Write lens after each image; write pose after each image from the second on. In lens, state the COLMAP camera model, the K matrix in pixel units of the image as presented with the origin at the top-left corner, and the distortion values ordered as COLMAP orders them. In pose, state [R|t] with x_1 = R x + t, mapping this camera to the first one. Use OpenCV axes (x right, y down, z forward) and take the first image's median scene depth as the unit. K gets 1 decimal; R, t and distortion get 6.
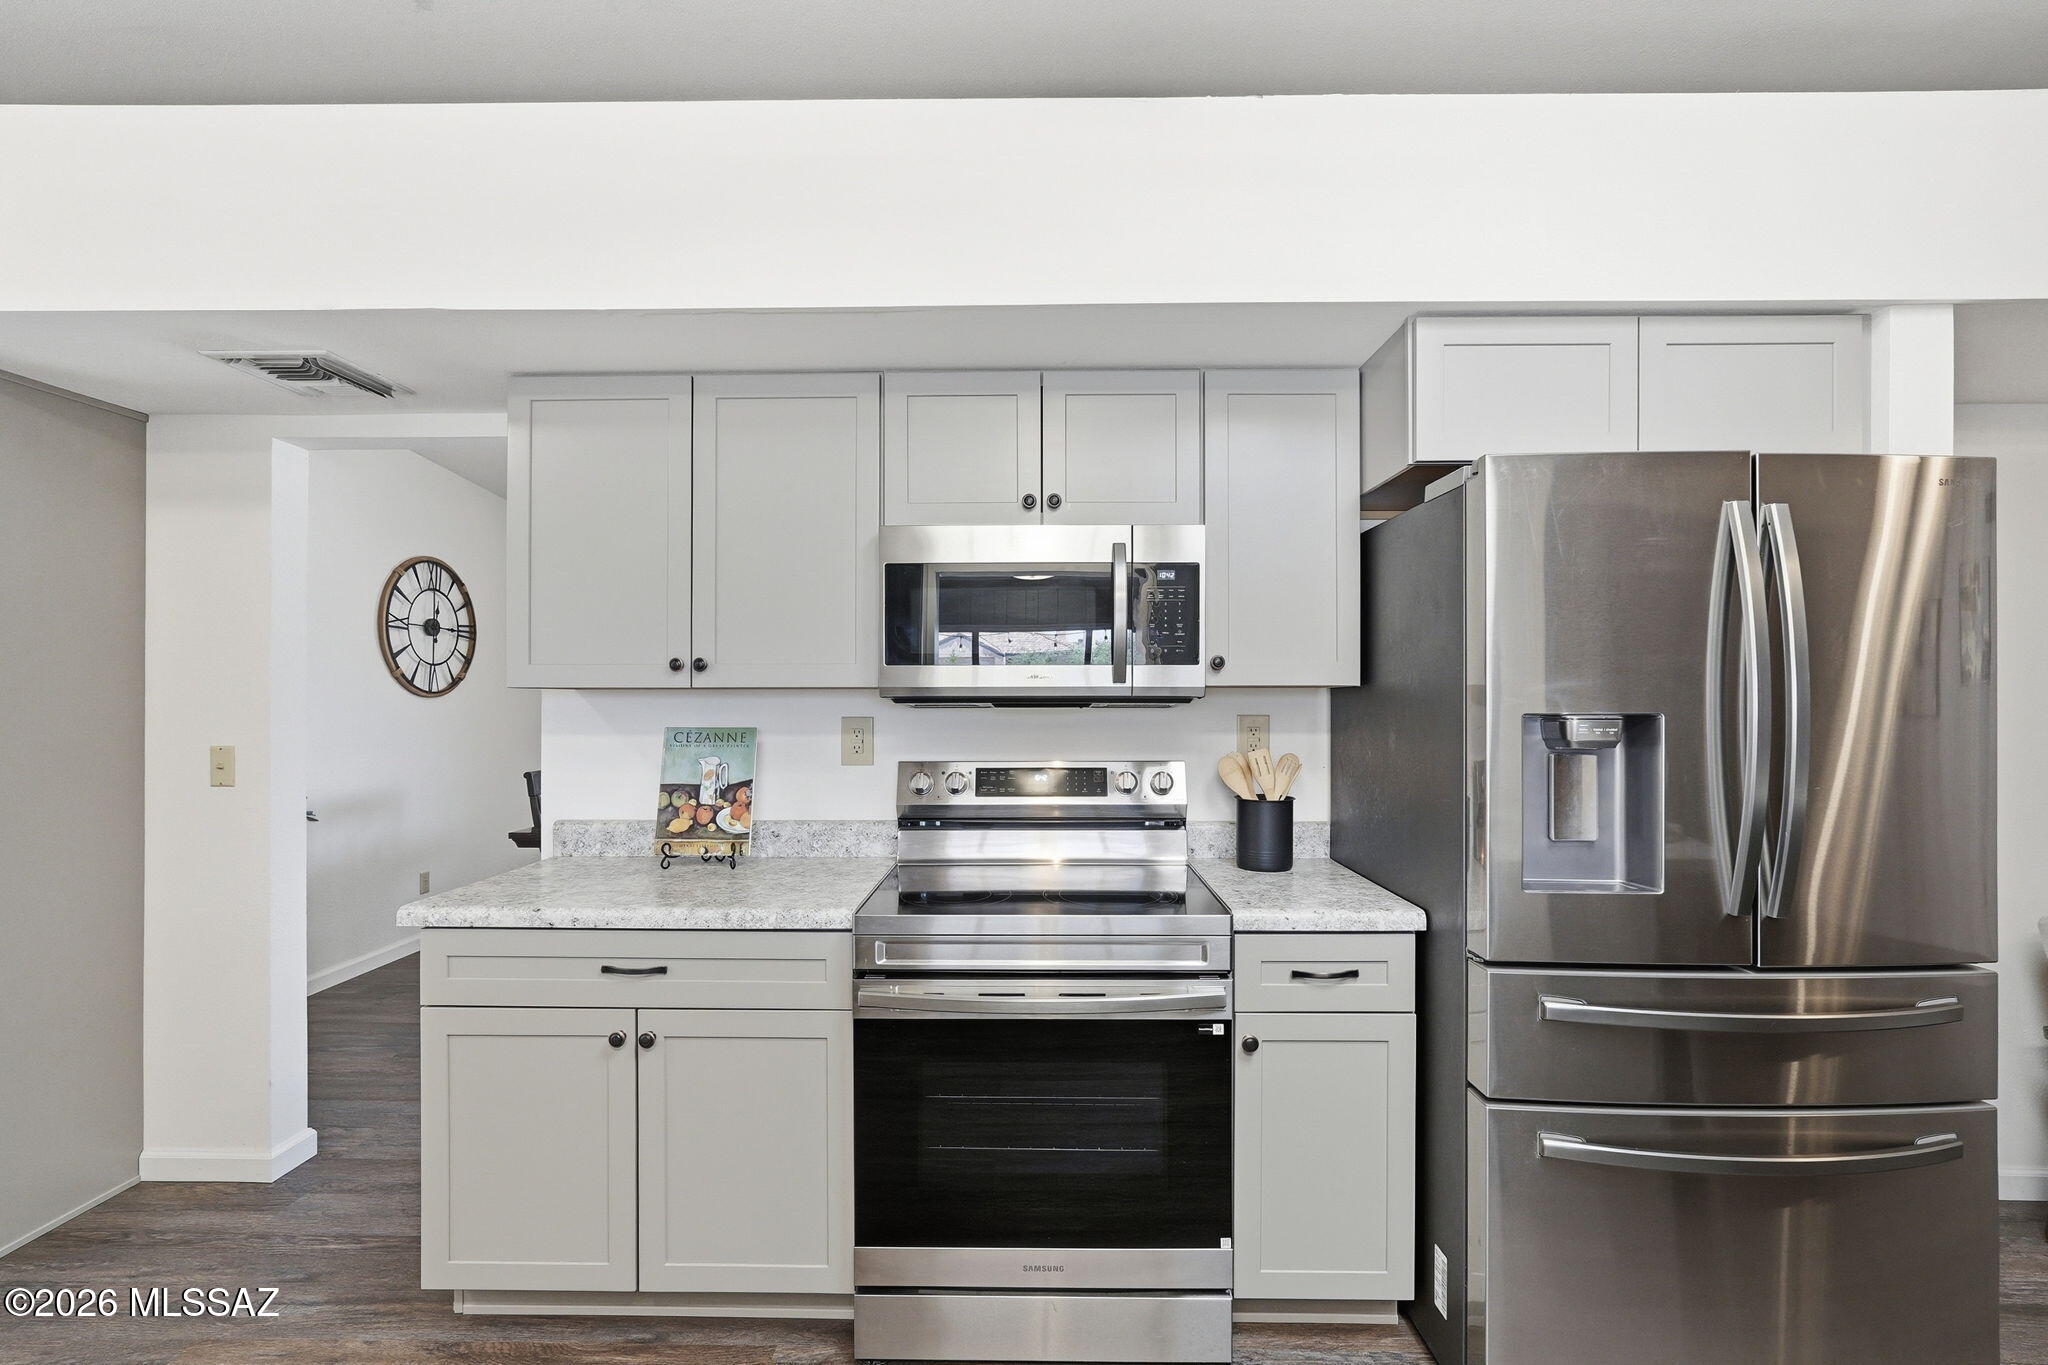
lens RADIAL K [[909.8, 0, 1024.2], [0, 909.8, 697.6], [0, 0, 1]] dist [-0.011280, 0.005051]
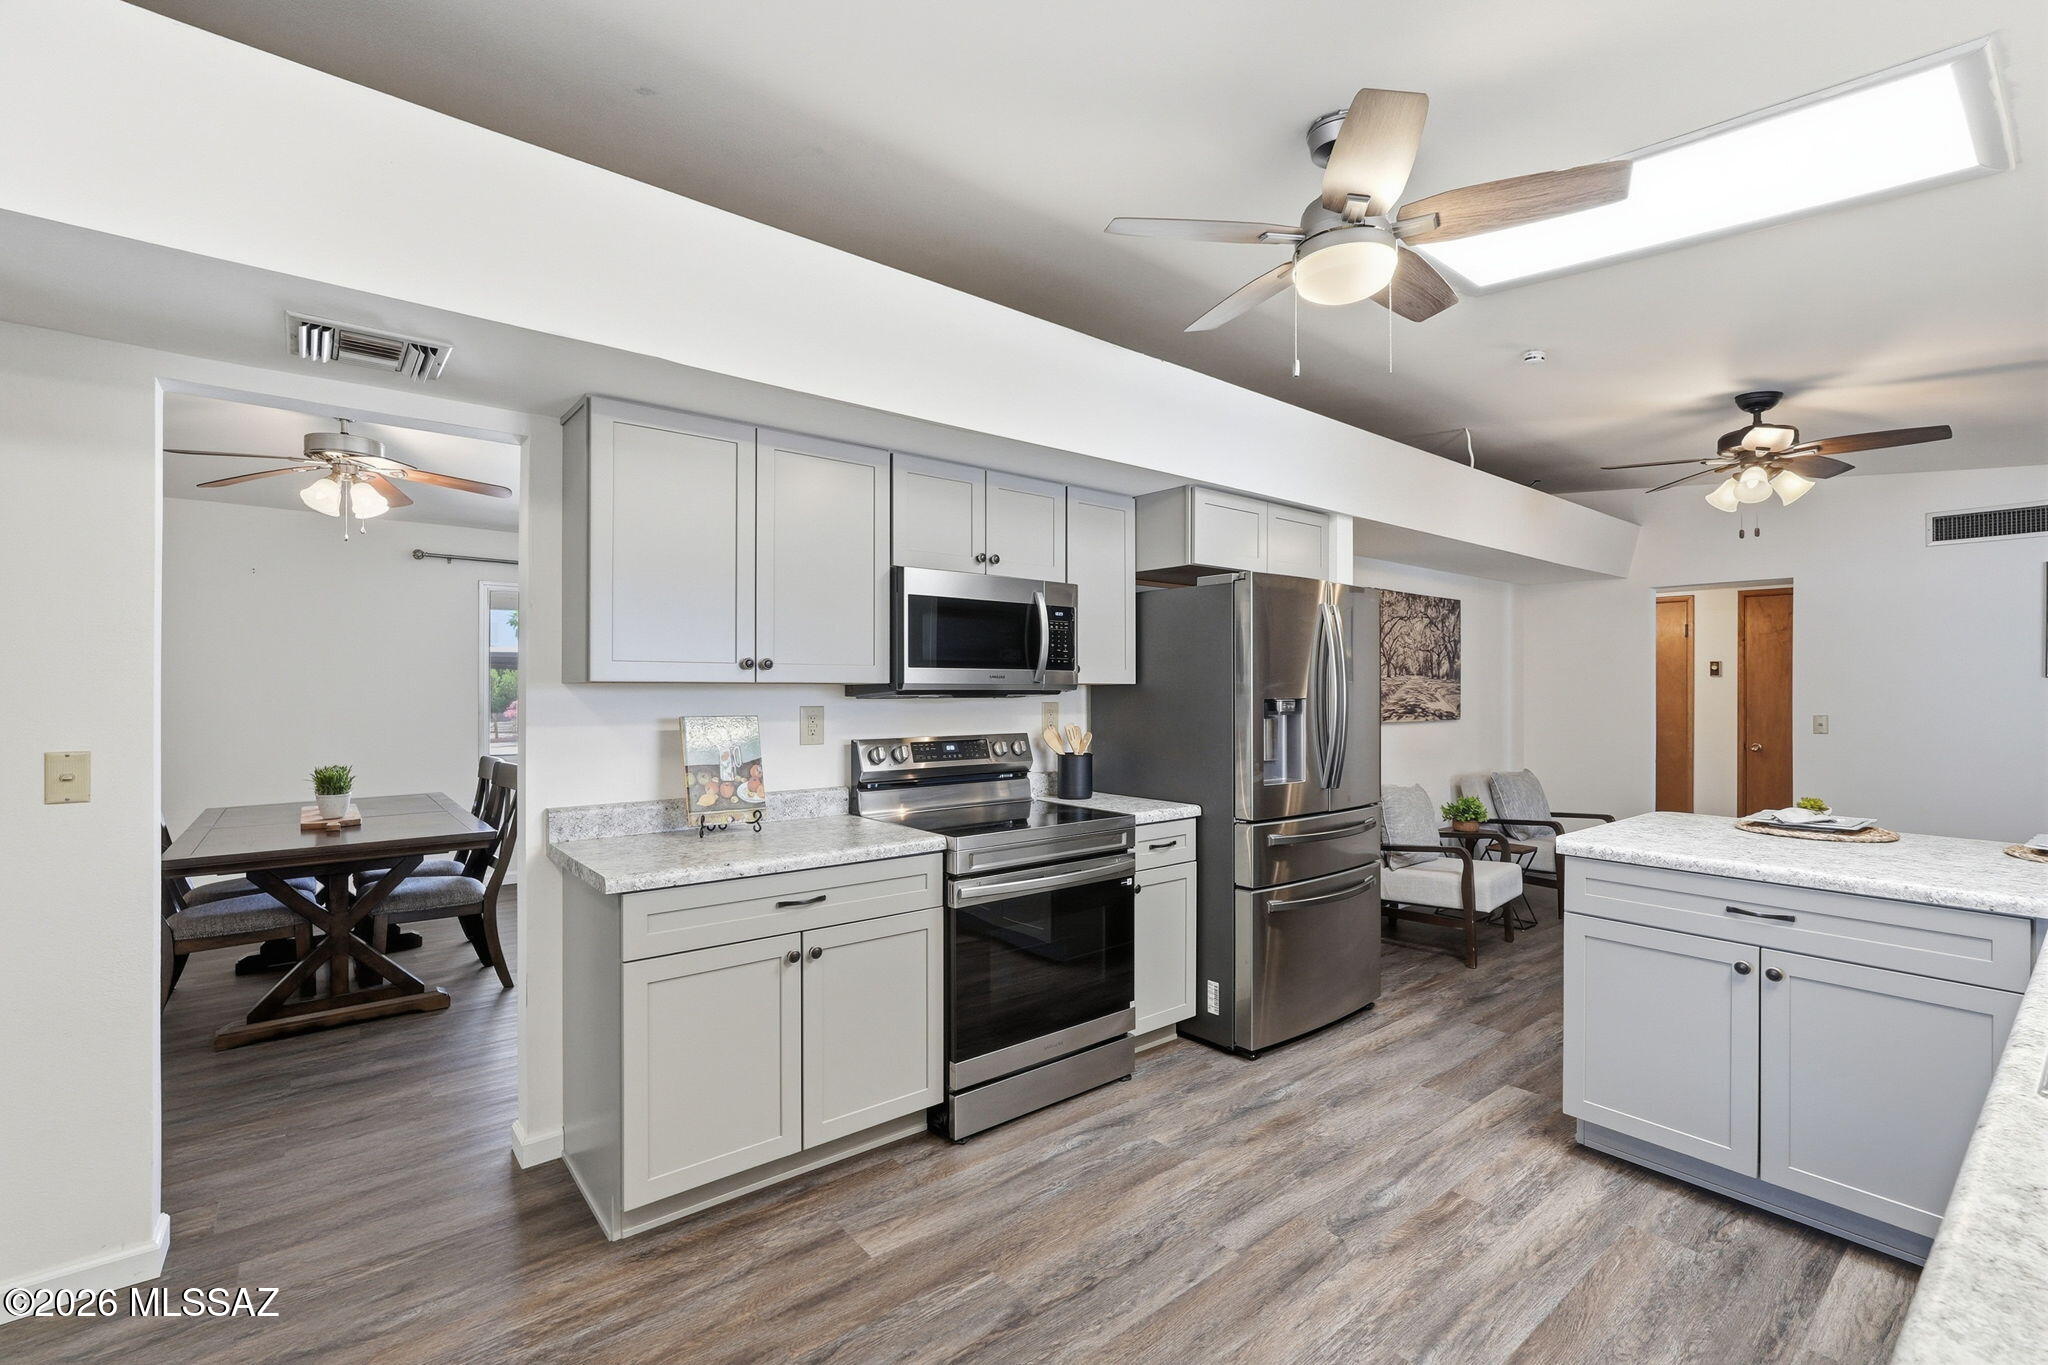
lens RADIAL K [[909.8, 0, 1013.8], [0, 909.8, 691.2], [0, 0, 1]] dist [-0.011280, 0.005051]
pose [[0.767168, 0.000438, 0.641446, -0.895916], [0.001394, 0.999996, -0.002350, 0.004140], [-0.641444, 0.002698, 0.767165, -0.162939]]
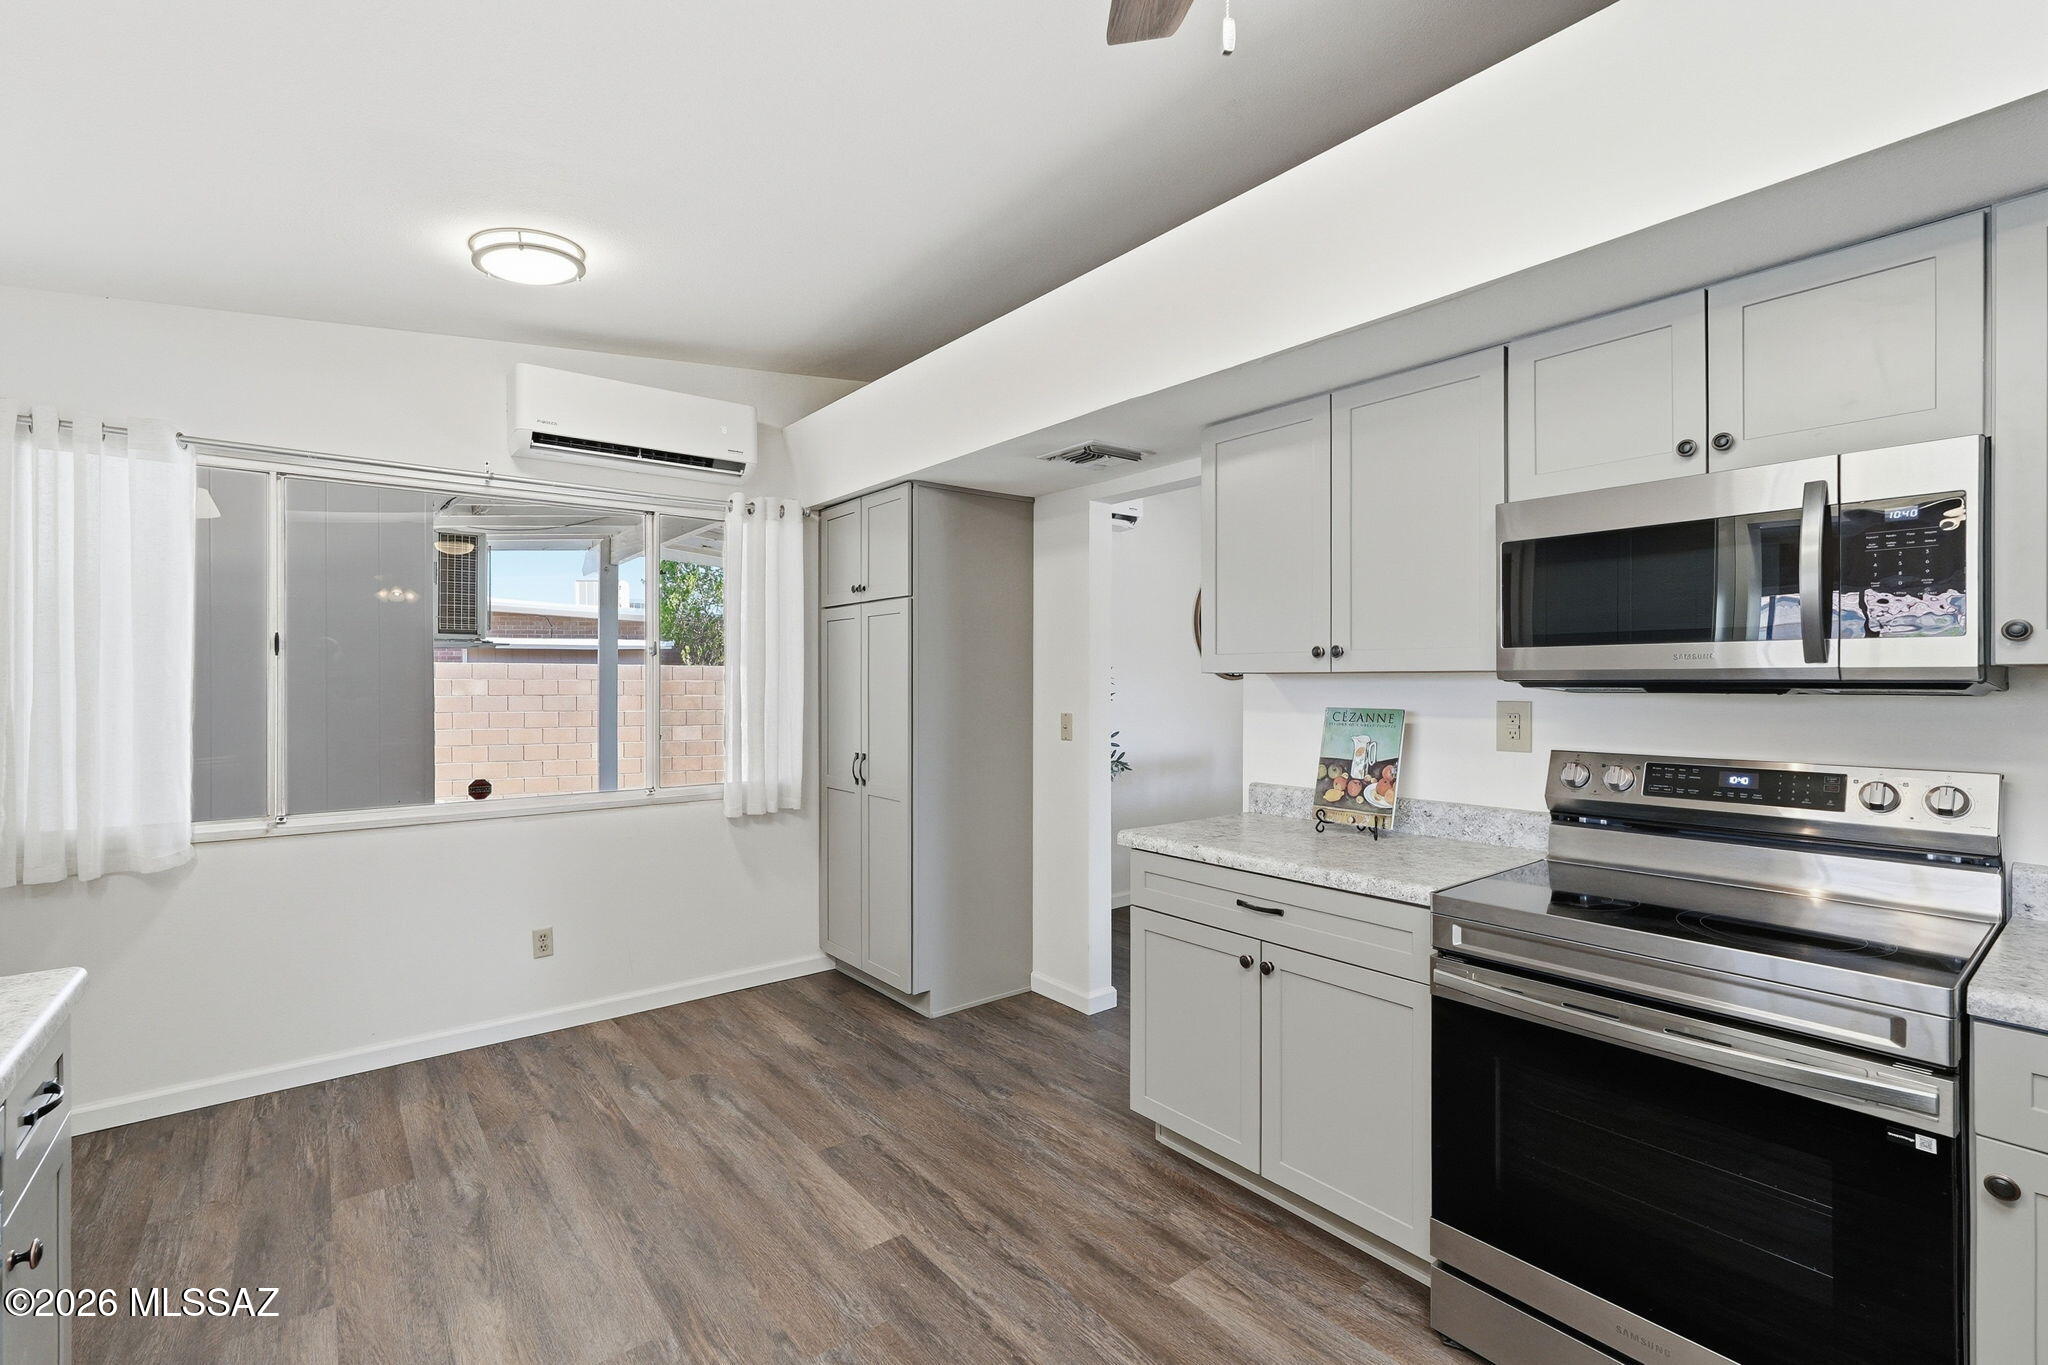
lens RADIAL K [[909.8, 0, 1026.4], [0, 909.8, 683.3], [0, 0, 1]] dist [-0.011280, 0.005051]
pose [[0.635646, 0.003556, -0.771972, 0.263248], [-0.000956, 0.999992, 0.003819, -0.001070], [0.771980, -0.001690, 0.635645, -0.002452]]
